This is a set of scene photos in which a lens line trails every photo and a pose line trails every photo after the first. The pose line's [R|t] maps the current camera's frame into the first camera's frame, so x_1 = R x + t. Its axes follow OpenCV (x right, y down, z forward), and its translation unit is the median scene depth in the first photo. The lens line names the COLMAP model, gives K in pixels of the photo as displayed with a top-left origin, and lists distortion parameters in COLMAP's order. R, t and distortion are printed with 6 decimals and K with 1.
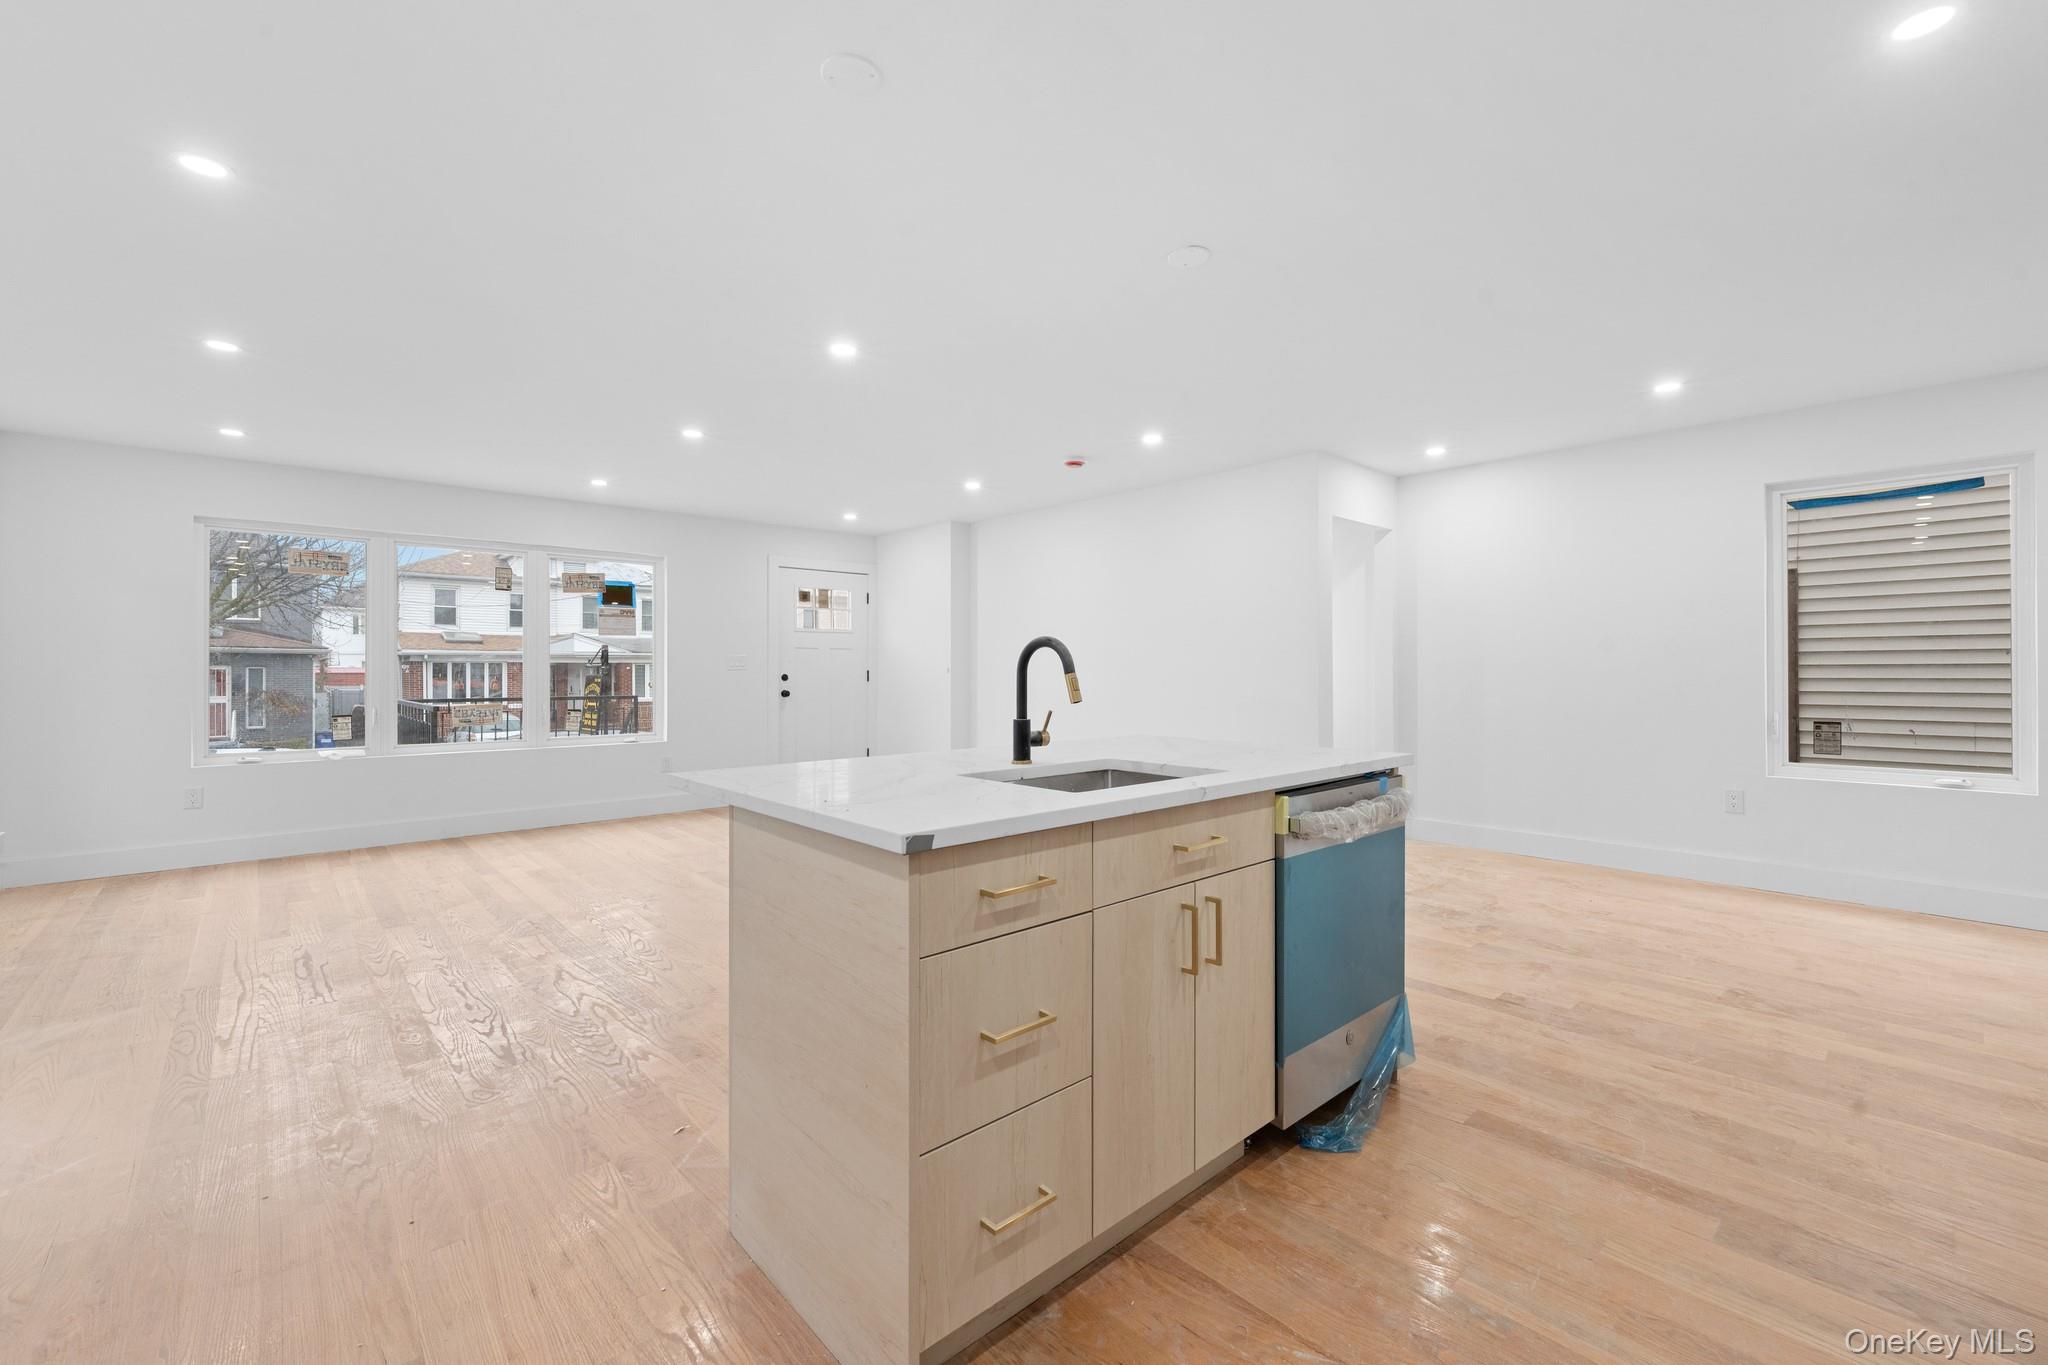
lens RADIAL K [[829.1, 0, 1021.3], [0, 829.1, 679.3], [0, 0, 1]] dist [-0.001562, -0.000177]
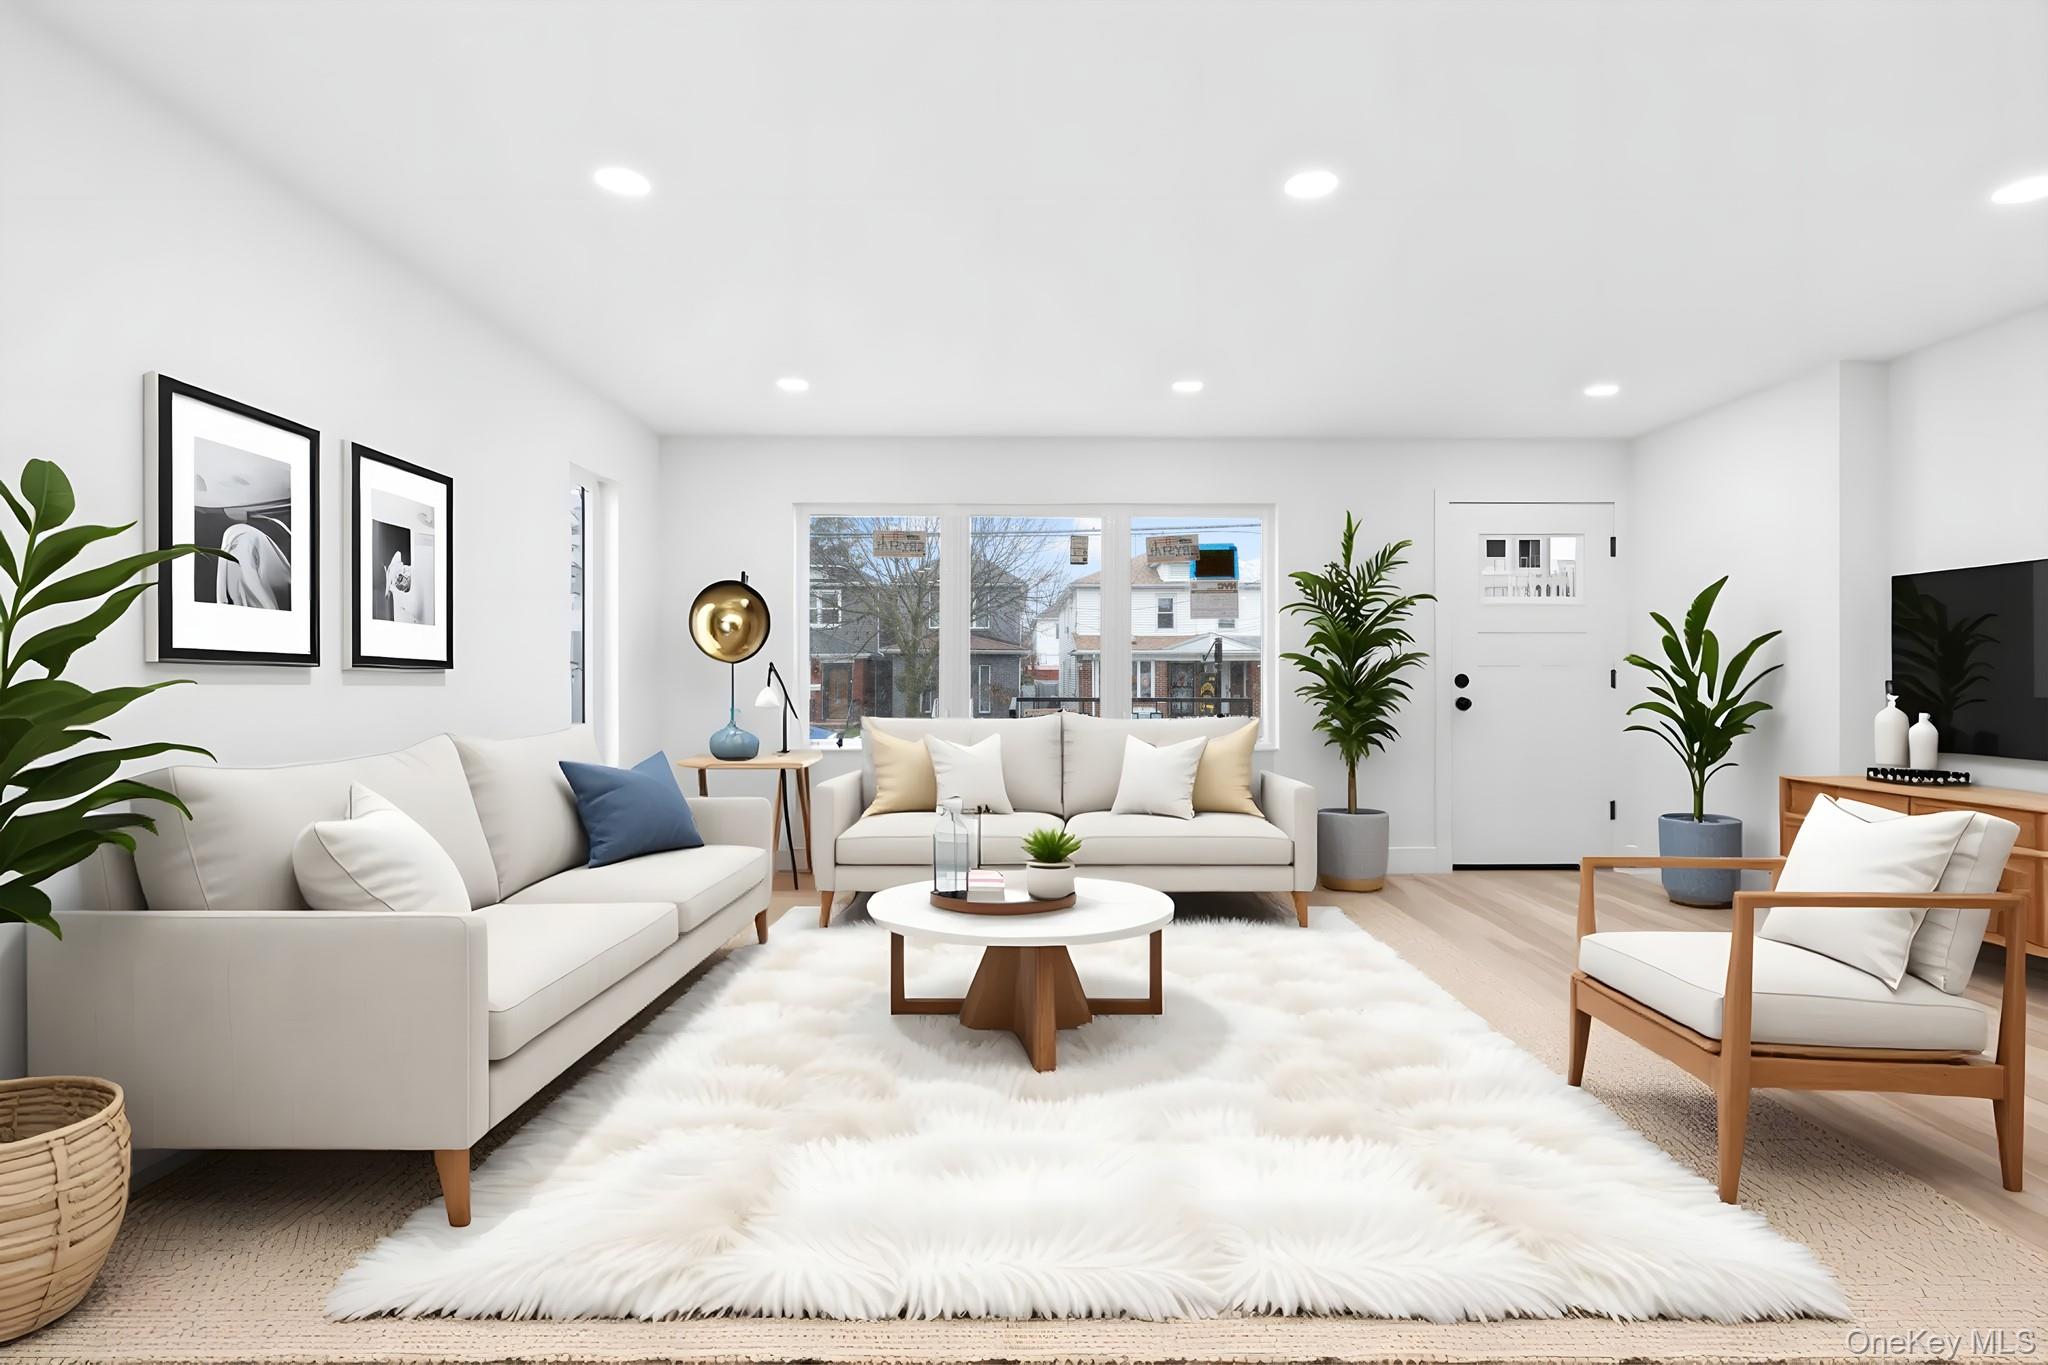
lens RADIAL K [[829.1, 0, 1016.4], [0, 829.1, 679.8], [0, 0, 1]] dist [-0.001562, -0.000177]
pose [[0.751075, 0.014815, -0.660050, -0.120259], [-0.014377, 0.999878, 0.006082, -0.001317], [0.660060, 0.004922, 0.751197, 0.300167]]
